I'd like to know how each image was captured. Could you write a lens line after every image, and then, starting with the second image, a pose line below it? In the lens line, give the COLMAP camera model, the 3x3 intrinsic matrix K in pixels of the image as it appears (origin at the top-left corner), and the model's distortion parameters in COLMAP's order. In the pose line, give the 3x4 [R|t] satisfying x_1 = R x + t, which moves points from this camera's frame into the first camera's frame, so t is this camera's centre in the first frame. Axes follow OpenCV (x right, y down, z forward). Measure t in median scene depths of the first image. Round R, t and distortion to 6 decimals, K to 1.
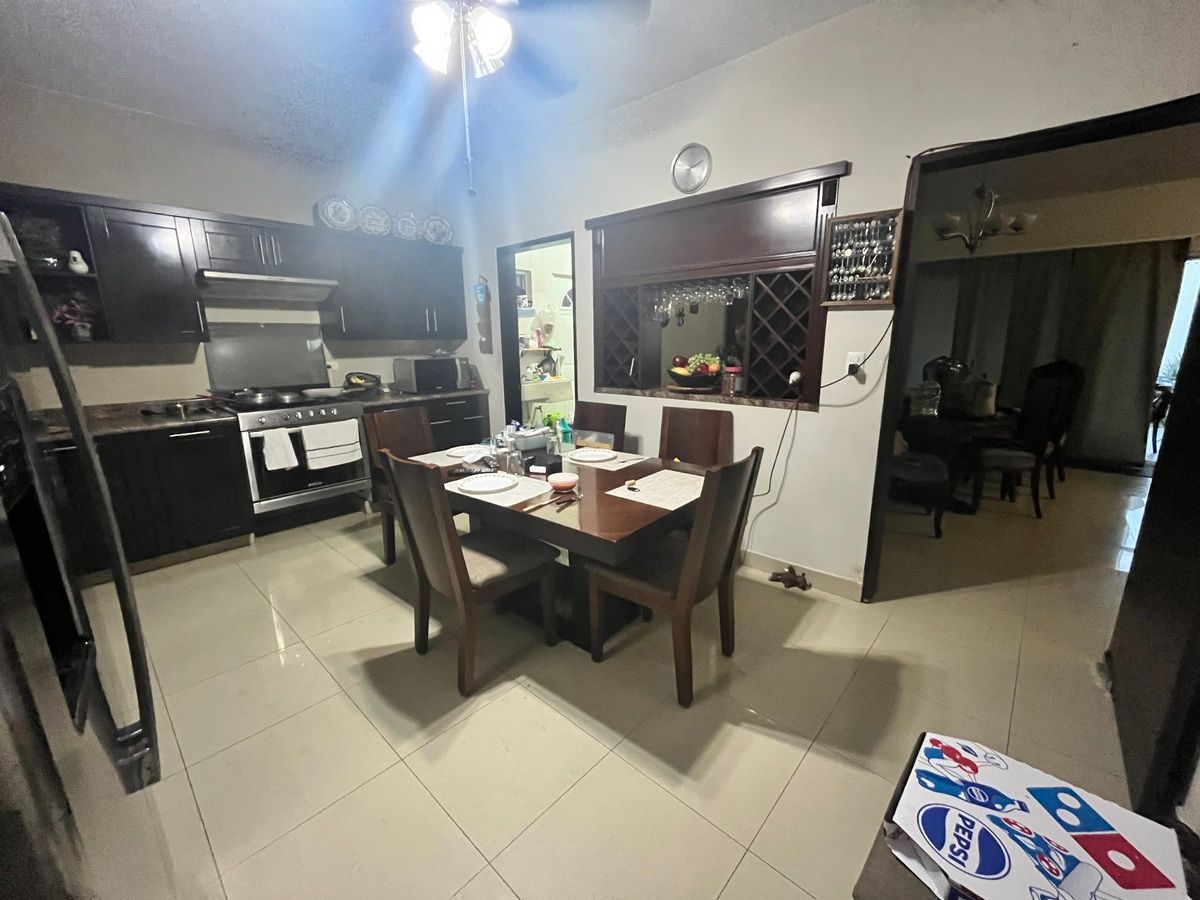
lens RADIAL K [[490.1, 0, 600.0], [0, 490.1, 450.0], [0, 0, 1]] dist [-0.001757, 0.000020]
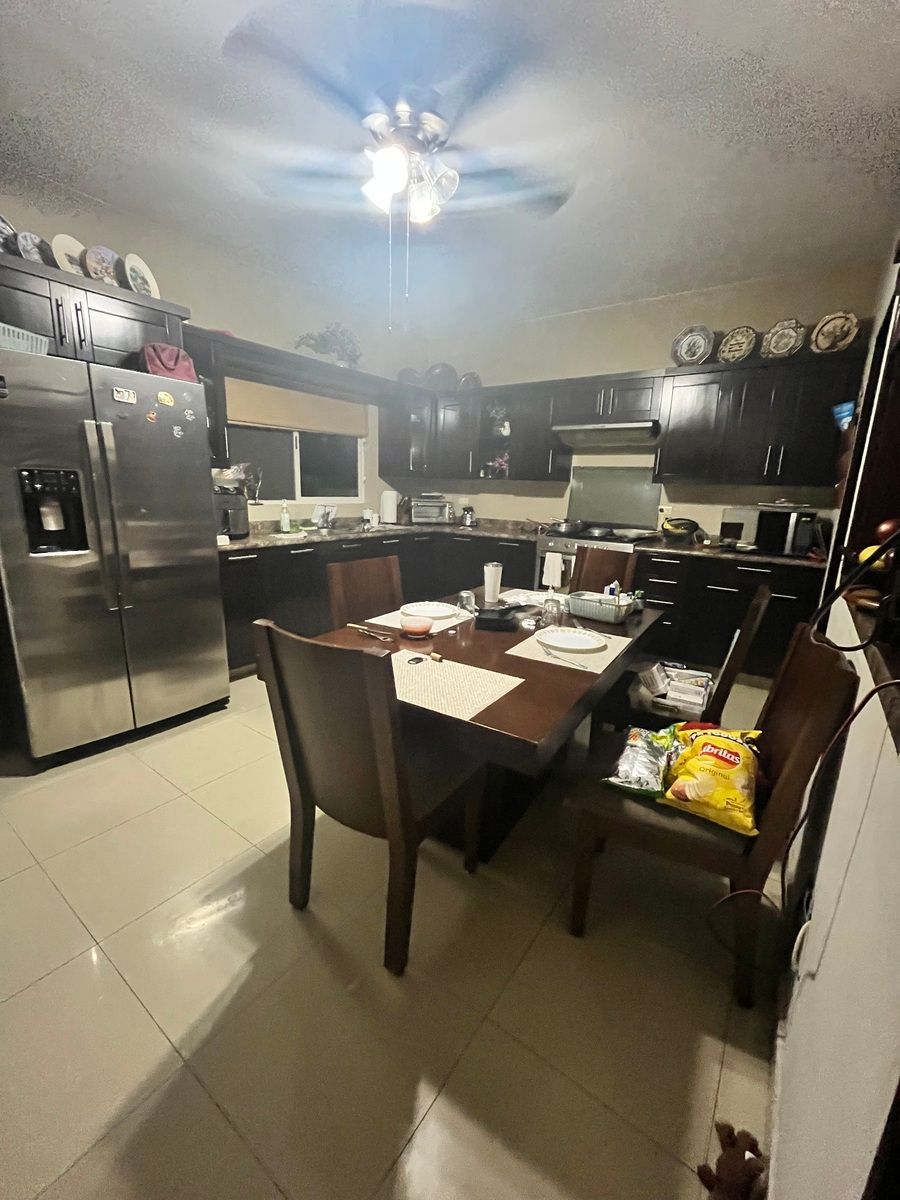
lens RADIAL K [[490.1, 0, 450.0], [0, 490.1, 600.0], [0, 0, 1]] dist [-0.001757, 0.000020]
pose [[0.125365, 0.238559, -0.963002, 0.581935], [-0.250179, 0.946893, 0.202000, -0.131576], [0.960049, 0.215599, 0.178390, 0.654079]]
